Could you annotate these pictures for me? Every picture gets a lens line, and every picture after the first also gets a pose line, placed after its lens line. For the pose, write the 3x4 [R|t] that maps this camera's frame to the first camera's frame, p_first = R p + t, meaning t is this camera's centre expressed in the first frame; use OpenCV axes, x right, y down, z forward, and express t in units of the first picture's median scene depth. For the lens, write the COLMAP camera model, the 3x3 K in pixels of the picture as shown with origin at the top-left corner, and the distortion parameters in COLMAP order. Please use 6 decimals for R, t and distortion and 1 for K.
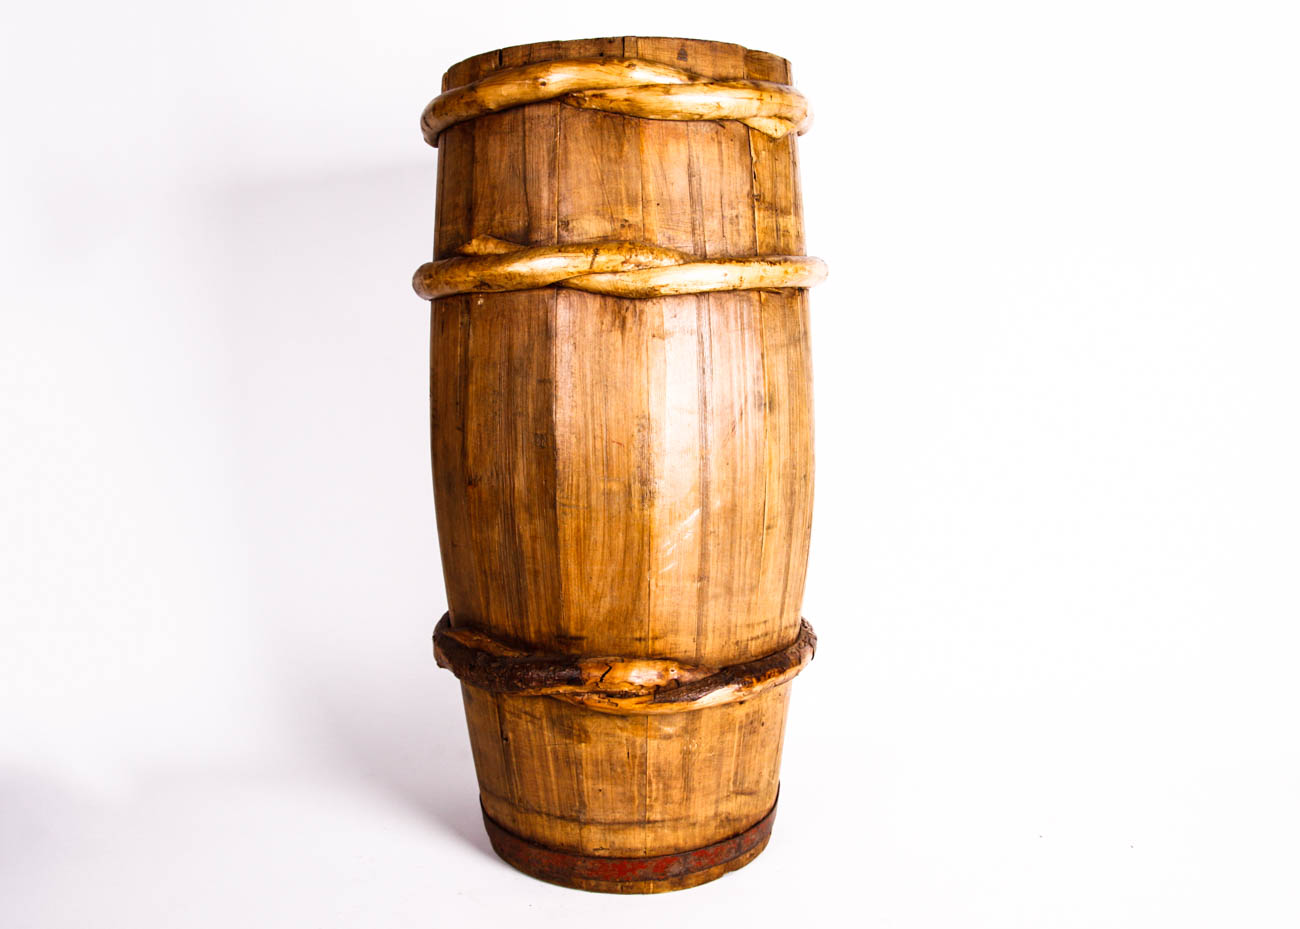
lens RADIAL K [[1265.8, 0, 650.0], [0, 1265.8, 464.5], [0, 0, 1]] dist [-0.082229, 0.003419]
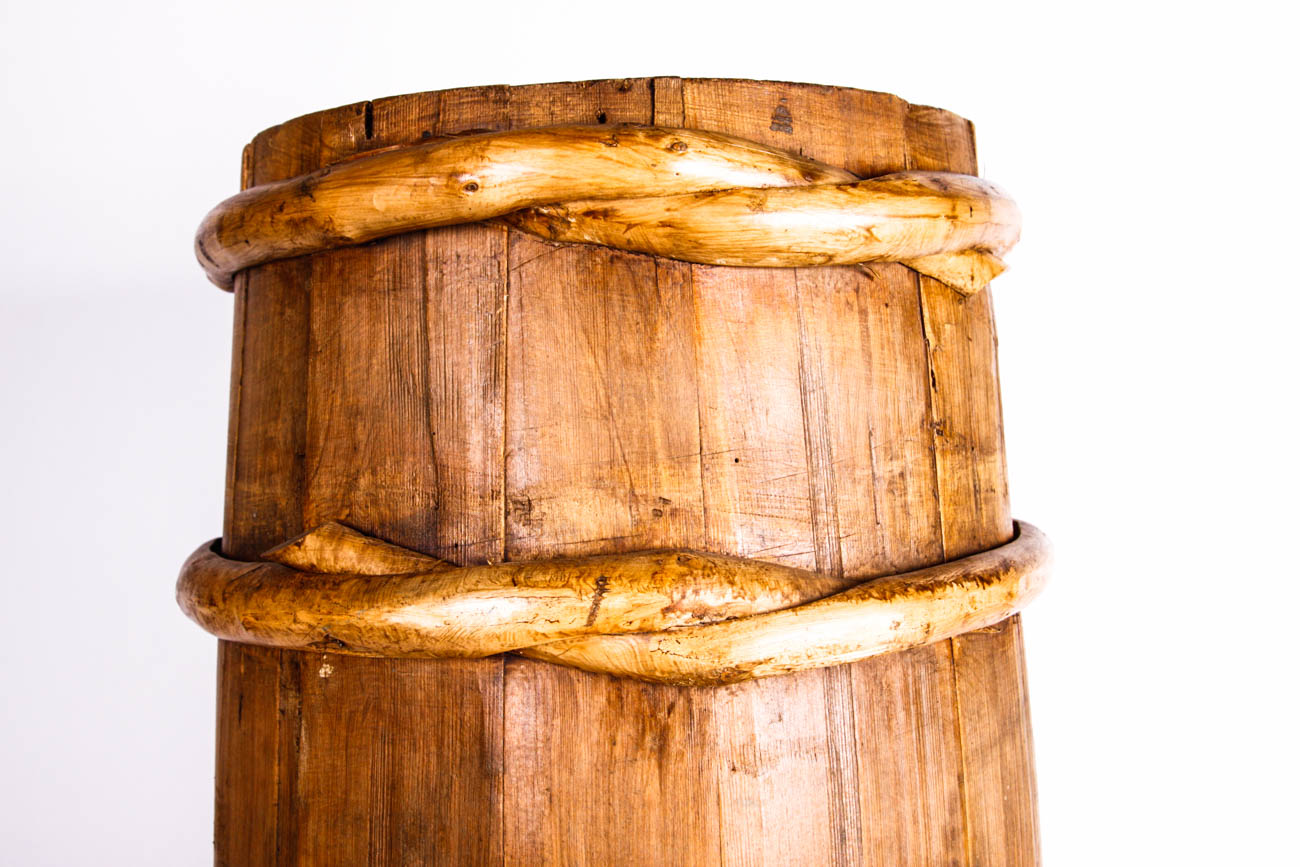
lens RADIAL K [[1556.3, 0, 650.0], [0, 1556.3, 433.5], [0, 0, 1]] dist [-0.015360, 0.002498]
pose [[0.997528, -0.008800, 0.069720, -0.060054], [0.014364, 0.996715, -0.079707, -0.170536], [-0.068789, 0.080511, 0.994377, 0.459414]]
